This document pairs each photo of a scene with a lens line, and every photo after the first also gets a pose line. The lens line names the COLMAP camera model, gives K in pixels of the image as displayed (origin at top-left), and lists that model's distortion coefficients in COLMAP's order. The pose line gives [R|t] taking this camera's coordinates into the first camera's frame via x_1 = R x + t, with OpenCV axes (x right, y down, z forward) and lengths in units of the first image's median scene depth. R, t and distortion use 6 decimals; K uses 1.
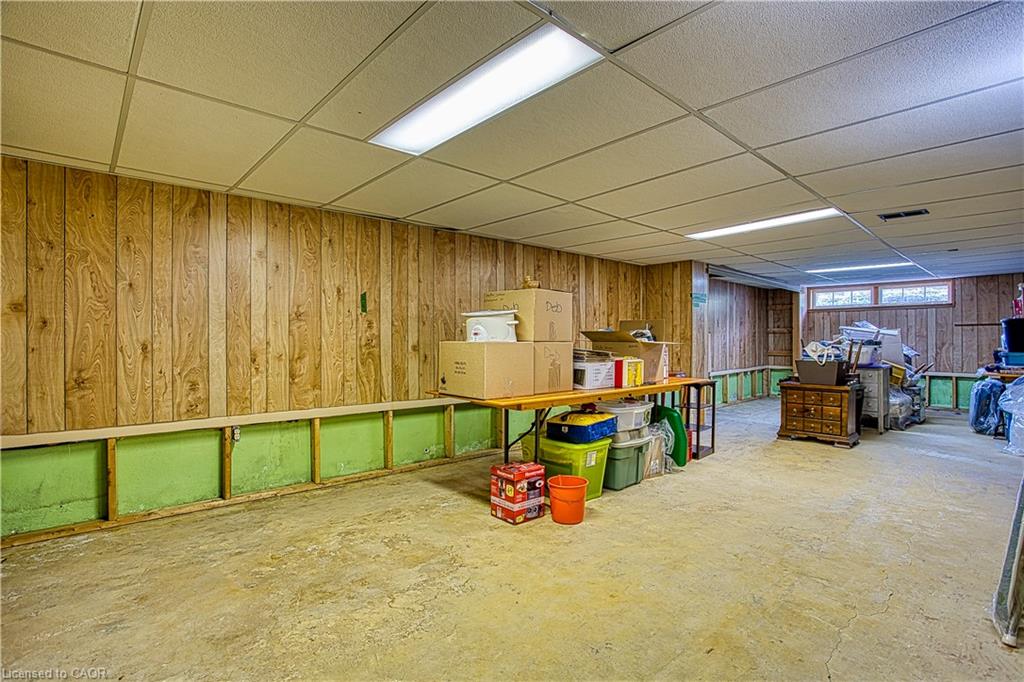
lens RADIAL K [[494.0, 0, 512.1], [0, 494.0, 341.4], [0, 0, 1]] dist [-0.063115, 0.025901]
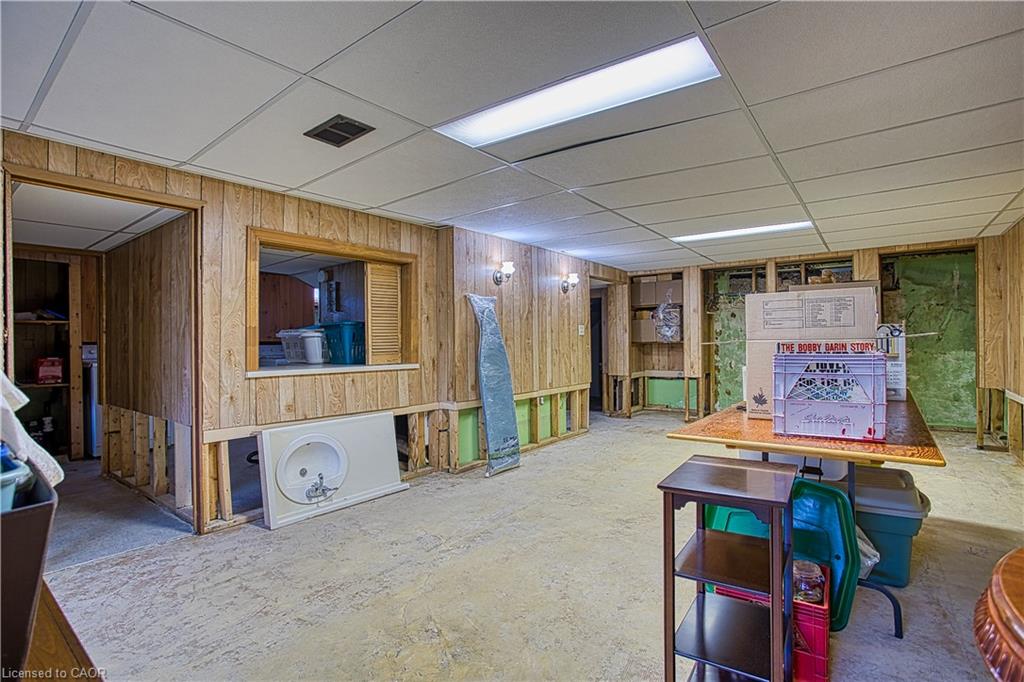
lens RADIAL K [[494.0, 0, 513.4], [0, 494.0, 342.8], [0, 0, 1]] dist [-0.063115, 0.025901]
pose [[-0.983347, 0.012725, -0.181294, 0.697513], [0.012455, 0.999919, 0.002625, -0.003011], [0.181312, 0.000323, -0.983425, 1.596895]]
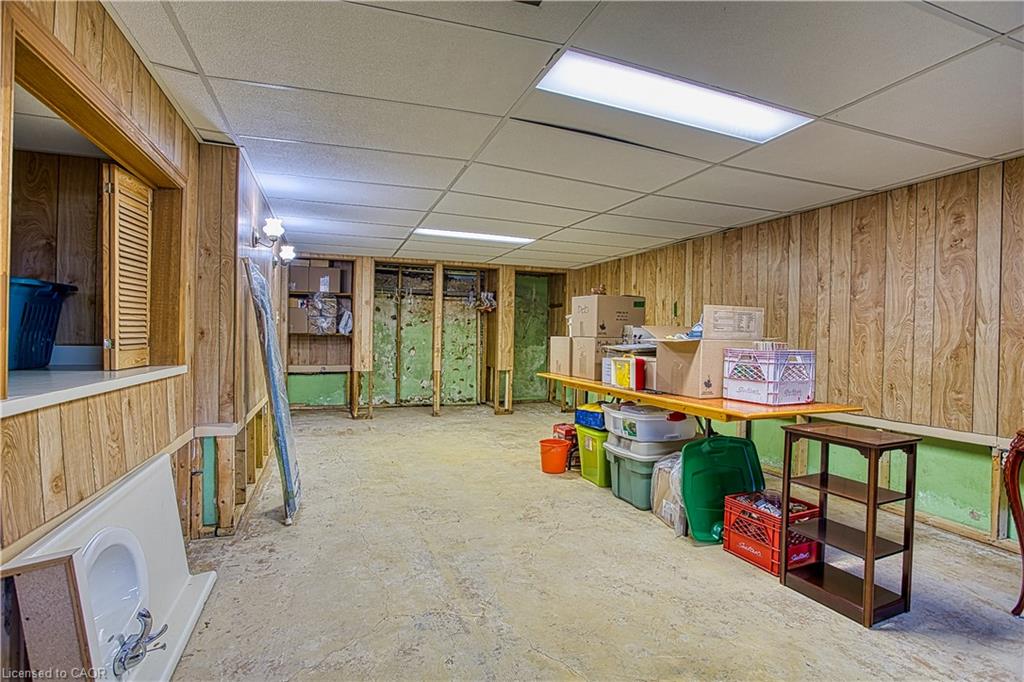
lens RADIAL K [[494.0, 0, 509.3], [0, 494.0, 342.4], [0, 0, 1]] dist [-0.063115, 0.025901]
pose [[-0.380021, 0.007653, -0.924946, 1.115679], [-0.018043, 0.999714, 0.015685, -0.002963], [0.924802, 0.022649, -0.379774, 1.115506]]
